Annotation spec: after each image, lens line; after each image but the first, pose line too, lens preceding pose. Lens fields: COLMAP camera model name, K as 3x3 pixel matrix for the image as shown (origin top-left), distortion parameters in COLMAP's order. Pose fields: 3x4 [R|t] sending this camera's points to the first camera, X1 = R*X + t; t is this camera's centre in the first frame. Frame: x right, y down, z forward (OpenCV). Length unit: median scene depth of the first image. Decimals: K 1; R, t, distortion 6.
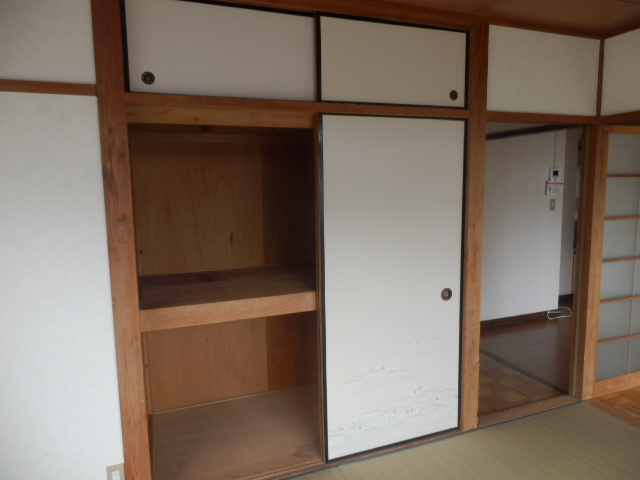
lens RADIAL K [[447.8, 0, 319.7], [0, 447.8, 237.8], [0, 0, 1]] dist [-0.014033, 0.000286]
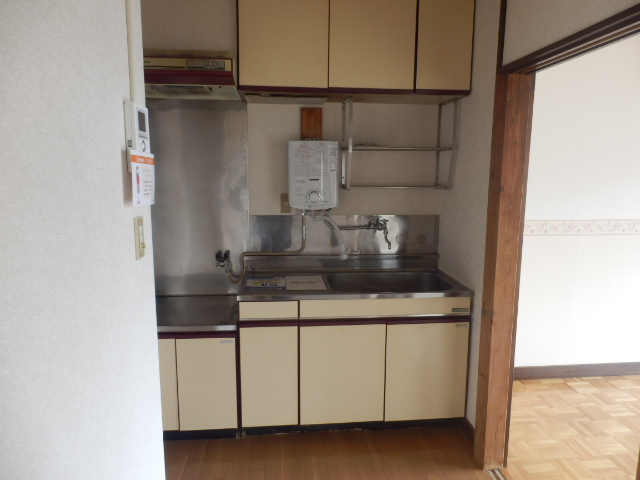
lens RADIAL K [[447.8, 0, 319.7], [0, 447.8, 237.8], [0, 0, 1]] dist [-0.014033, 0.000286]
pose [[0.268376, -0.123268, 0.955395, 0.435423], [0.105347, 0.989586, 0.098087, -0.137322], [-0.957536, 0.074324, 0.278568, 1.255336]]
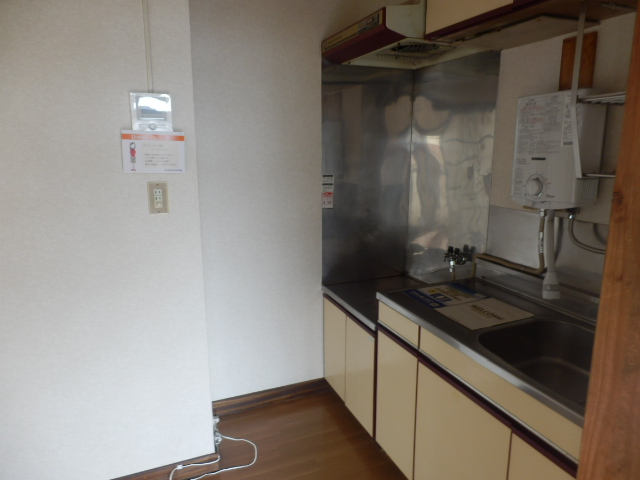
lens RADIAL K [[447.8, 0, 319.7], [0, 447.8, 237.8], [0, 0, 1]] dist [-0.014033, 0.000286]
pose [[0.999635, 0.010728, 0.024789, 0.988189], [-0.012852, 0.996109, 0.087188, -0.115350], [-0.023757, -0.087474, 0.995883, 0.980671]]
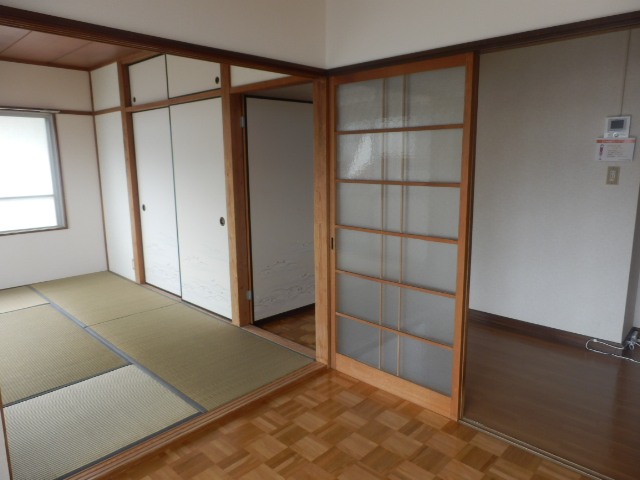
lens RADIAL K [[447.8, 0, 319.7], [0, 447.8, 237.8], [0, 0, 1]] dist [-0.014033, 0.000286]
pose [[0.424961, 0.176227, -0.887892, 1.416178], [-0.106379, 0.983793, 0.144346, -0.052336], [0.898939, 0.033112, 0.436820, 0.545997]]
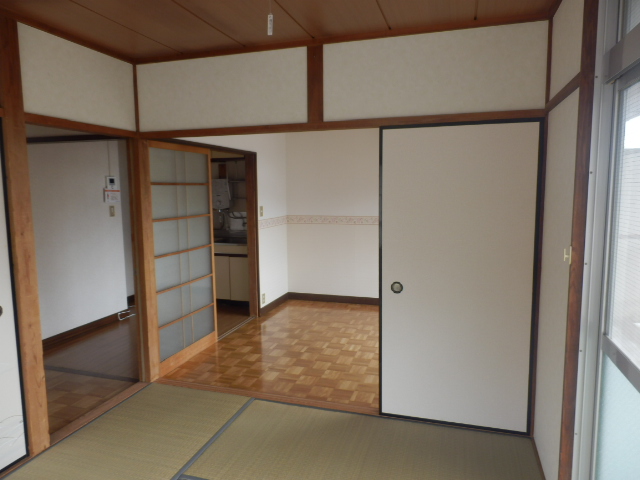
lens RADIAL K [[447.2, 0, 321.6], [0, 447.2, 240.8], [0, 0, 1]] dist [-0.000846, 0.004254]
pose [[0.621709, -0.074671, 0.779681, 0.002255], [0.085419, 0.995972, 0.027273, 0.014158], [-0.778577, 0.049644, 0.625583, -0.065093]]
